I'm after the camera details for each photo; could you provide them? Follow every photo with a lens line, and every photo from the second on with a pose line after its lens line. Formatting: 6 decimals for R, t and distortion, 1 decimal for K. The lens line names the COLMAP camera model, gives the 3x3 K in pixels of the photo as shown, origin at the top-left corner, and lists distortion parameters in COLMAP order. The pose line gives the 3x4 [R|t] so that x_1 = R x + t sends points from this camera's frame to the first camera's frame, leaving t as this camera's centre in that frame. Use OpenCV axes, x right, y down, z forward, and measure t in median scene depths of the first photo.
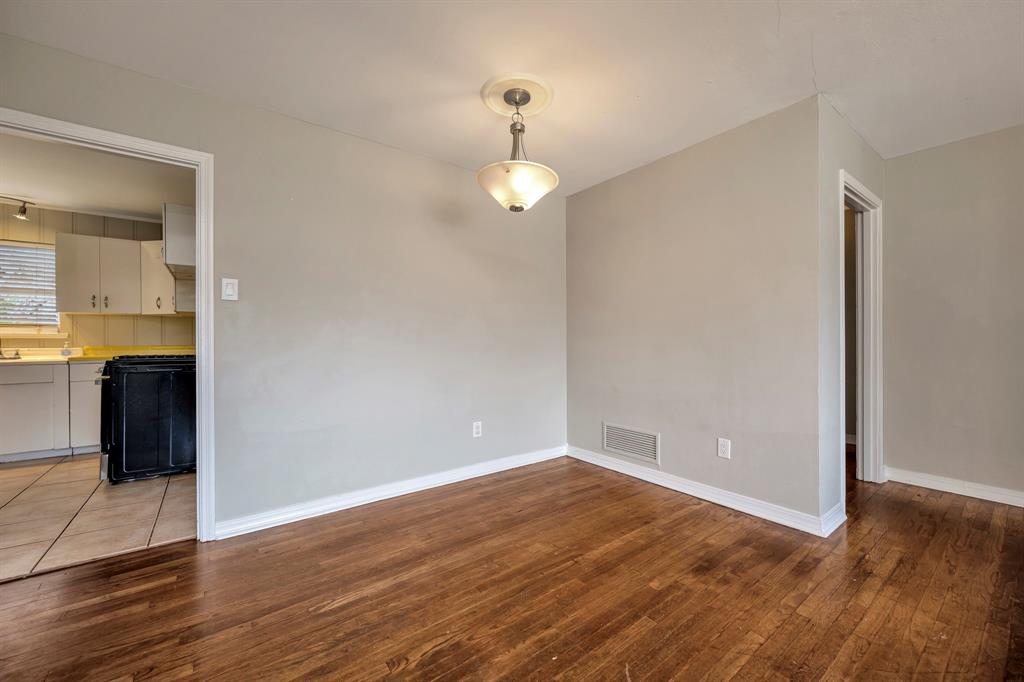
lens RADIAL K [[402.2, 0, 517.8], [0, 402.2, 340.8], [0, 0, 1]] dist [-0.001999, -0.000612]
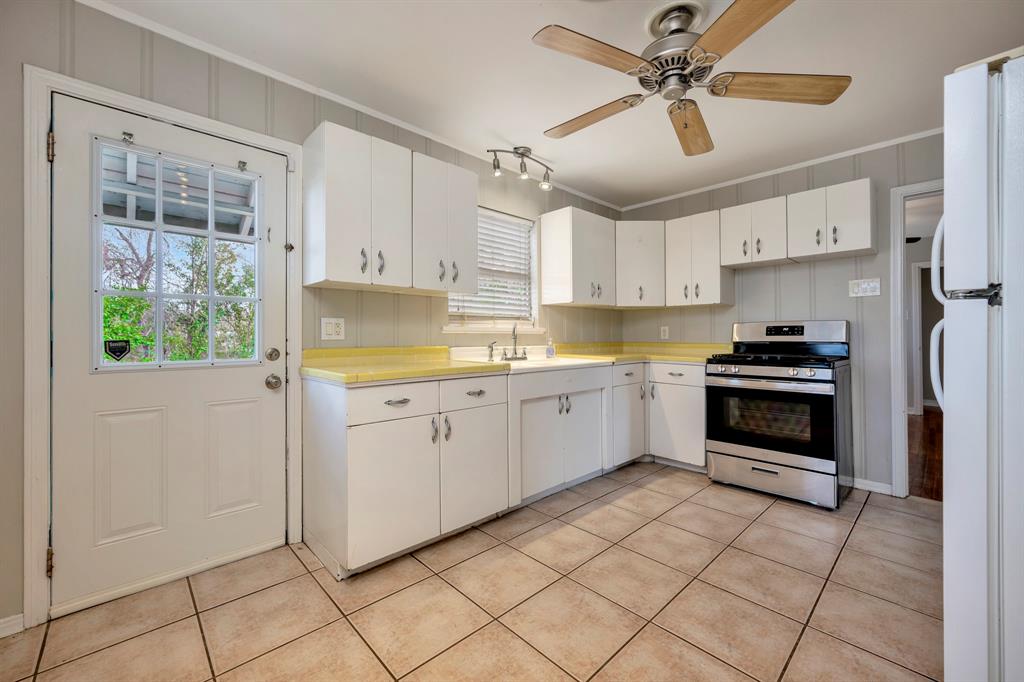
lens RADIAL K [[402.2, 0, 519.9], [0, 402.2, 324.7], [0, 0, 1]] dist [-0.001999, -0.000612]
pose [[0.994553, 0.003298, 0.104179, -1.333577], [-0.000250, 0.999572, -0.029254, -0.000943], [-0.104231, 0.029069, 0.994128, 0.188365]]
